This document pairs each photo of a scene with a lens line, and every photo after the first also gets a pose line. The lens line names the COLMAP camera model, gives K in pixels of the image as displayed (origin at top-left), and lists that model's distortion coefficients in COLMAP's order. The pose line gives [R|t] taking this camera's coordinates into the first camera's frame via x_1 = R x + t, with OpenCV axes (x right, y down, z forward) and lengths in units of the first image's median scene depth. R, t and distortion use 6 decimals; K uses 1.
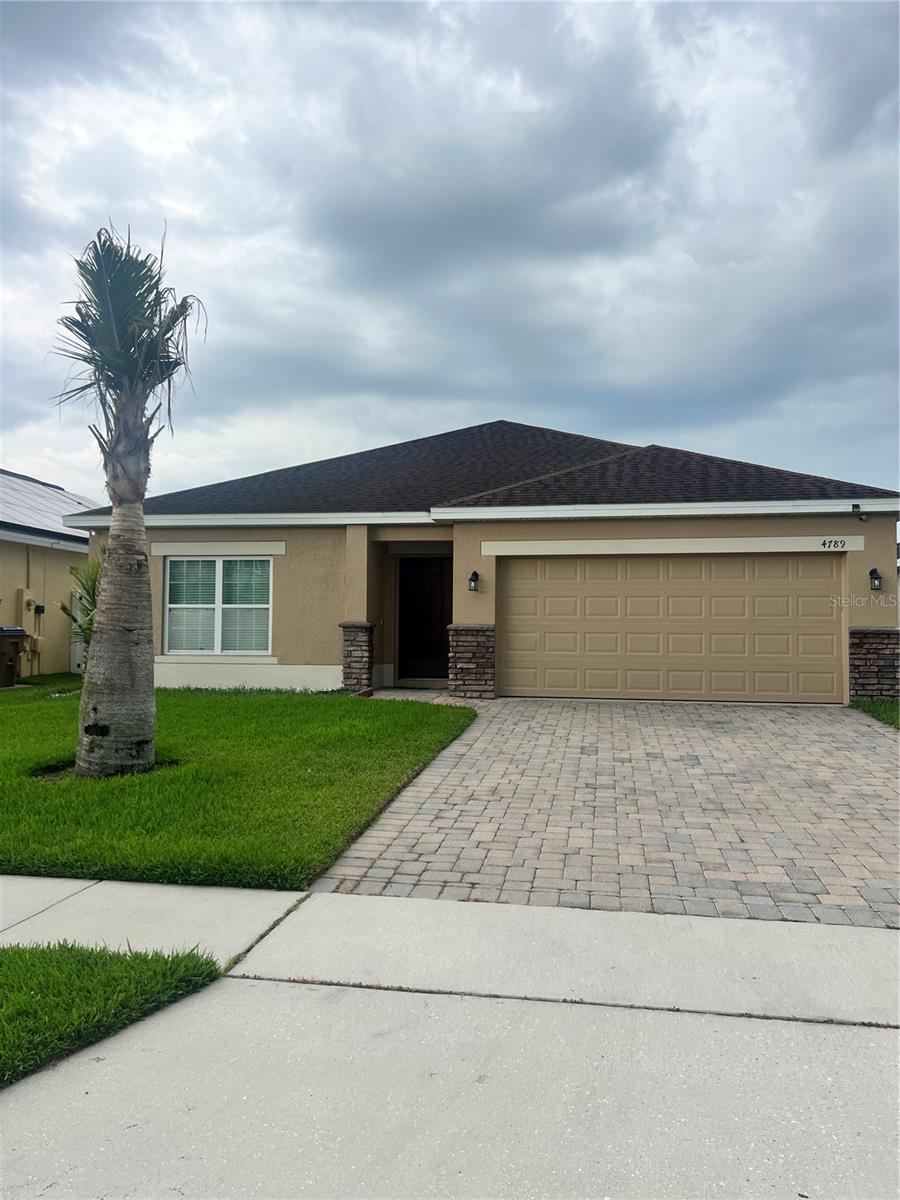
lens RADIAL K [[913.8, 0, 420.5], [0, 913.8, 604.4], [0, 0, 1]] dist [0.071523, -0.000474]
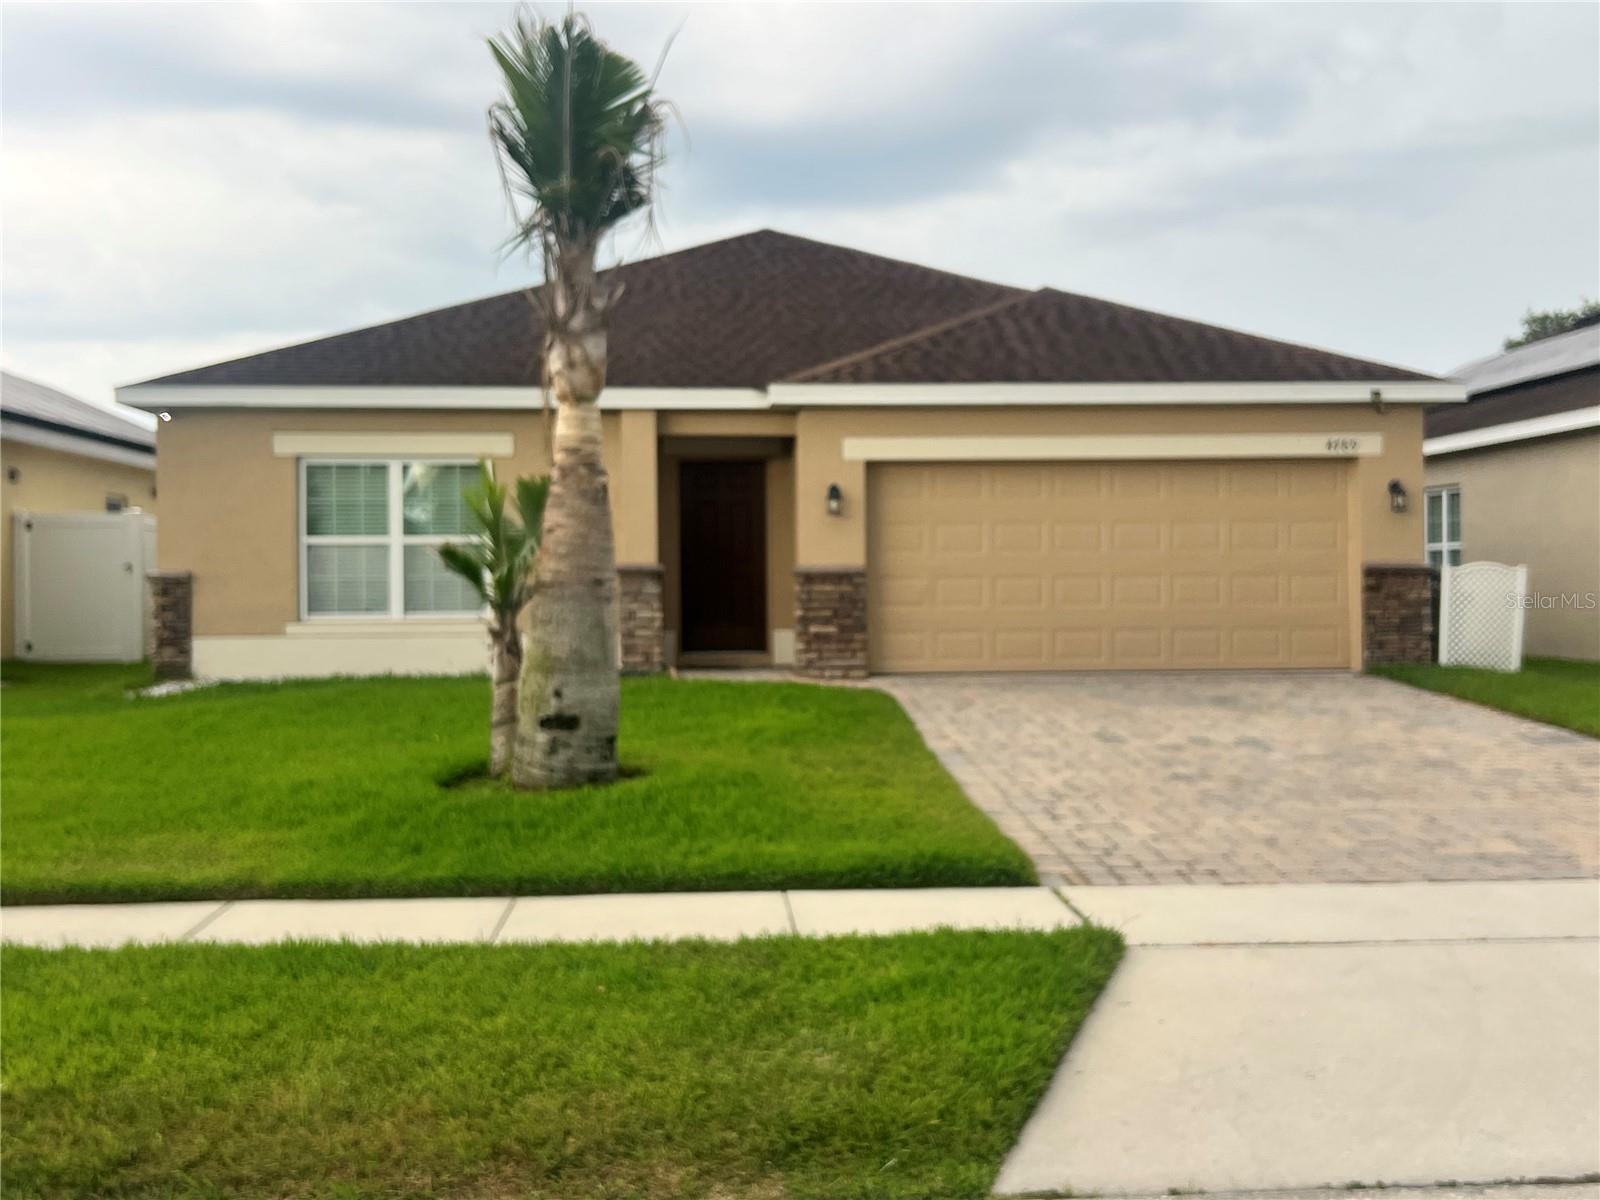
lens RADIAL K [[1645.3, 0, 800.0], [0, 1645.3, 600.0], [0, 0, 1]] dist [0.055024, -0.000460]
pose [[0.975491, -0.016890, 0.219391, -0.223005], [0.007036, 0.998934, 0.045619, -0.007515], [-0.219928, -0.042957, 0.974570, -0.136964]]
